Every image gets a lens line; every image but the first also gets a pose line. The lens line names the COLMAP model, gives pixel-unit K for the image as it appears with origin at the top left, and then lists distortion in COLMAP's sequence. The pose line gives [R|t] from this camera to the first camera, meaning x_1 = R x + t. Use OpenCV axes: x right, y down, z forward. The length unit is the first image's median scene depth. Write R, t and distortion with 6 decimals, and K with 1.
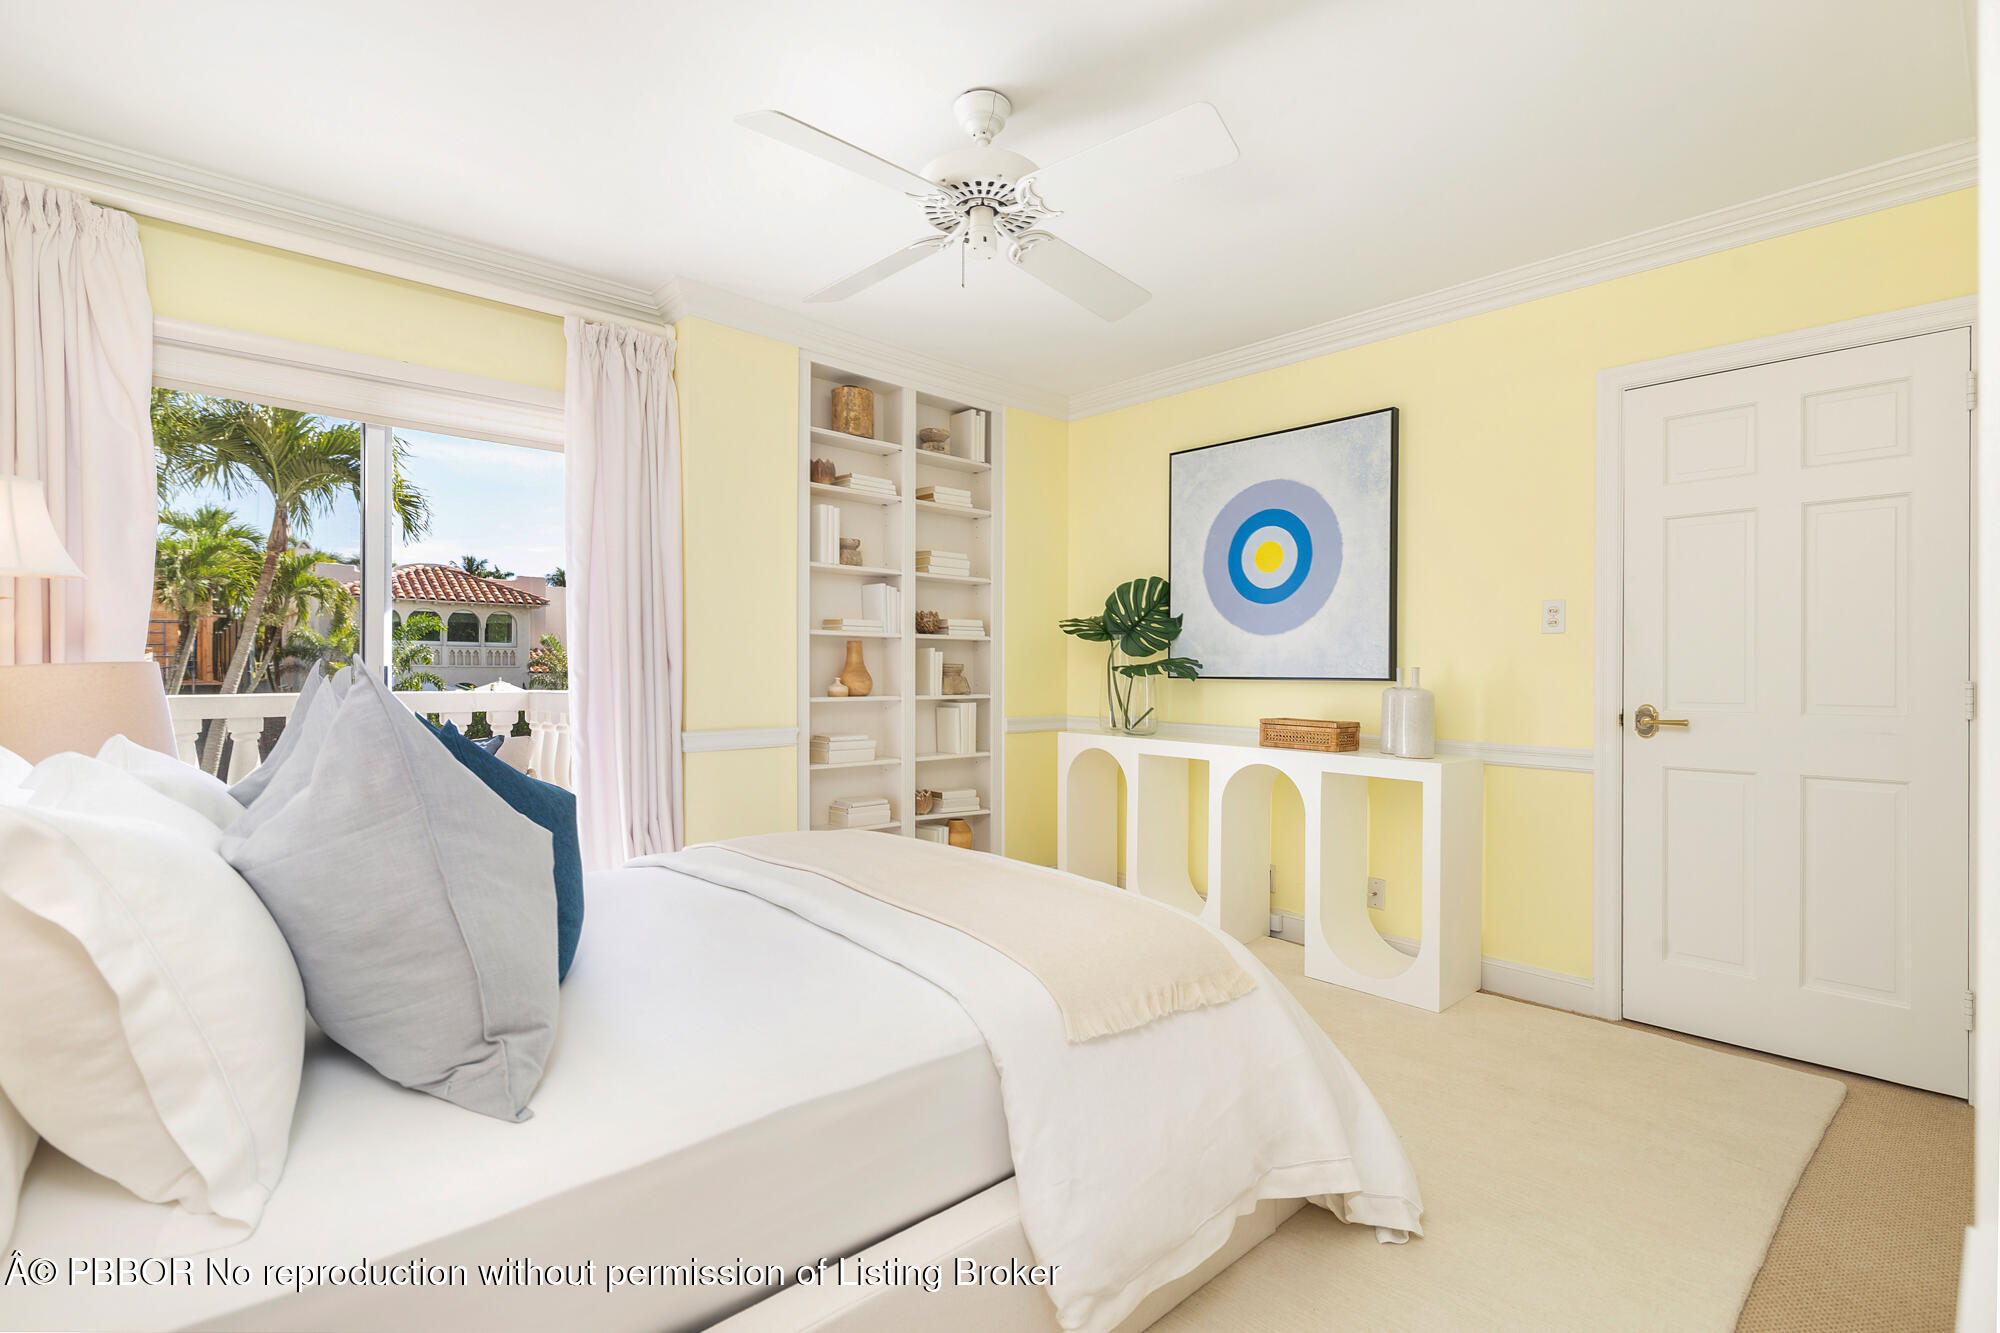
lens RADIAL K [[927.8, 0, 1005.2], [0, 927.8, 674.3], [0, 0, 1]] dist [-0.002130, -0.000667]
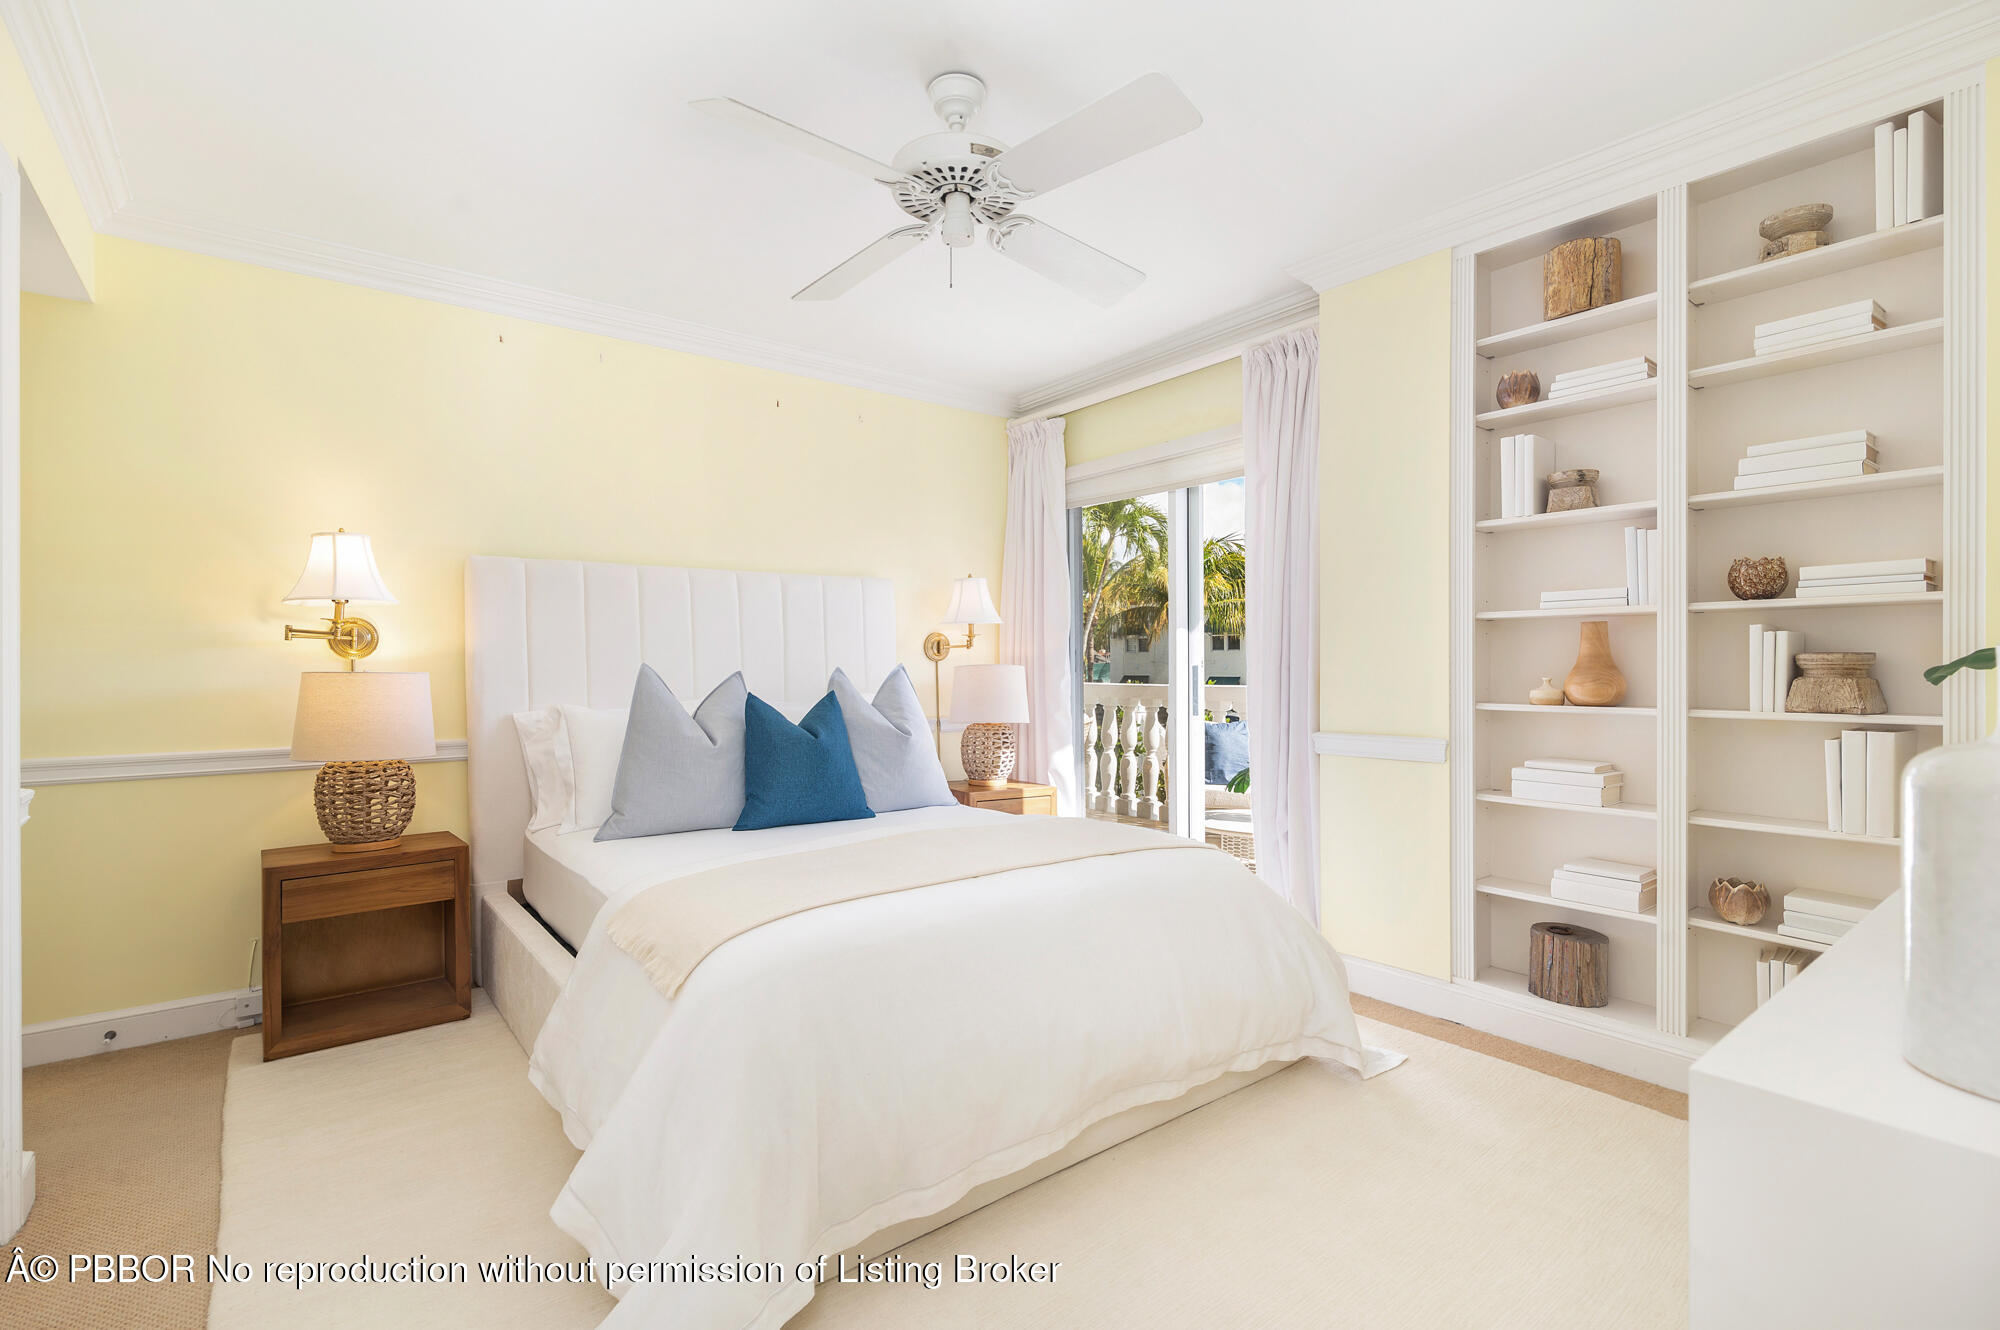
lens RADIAL K [[927.8, 0, 1005.2], [0, 927.8, 672.8], [0, 0, 1]] dist [-0.002130, -0.000667]
pose [[-0.075295, 0.000884, -0.997161, 0.510723], [0.001267, 0.999999, 0.000791, -0.001471], [0.997160, -0.001203, -0.075296, 0.614968]]
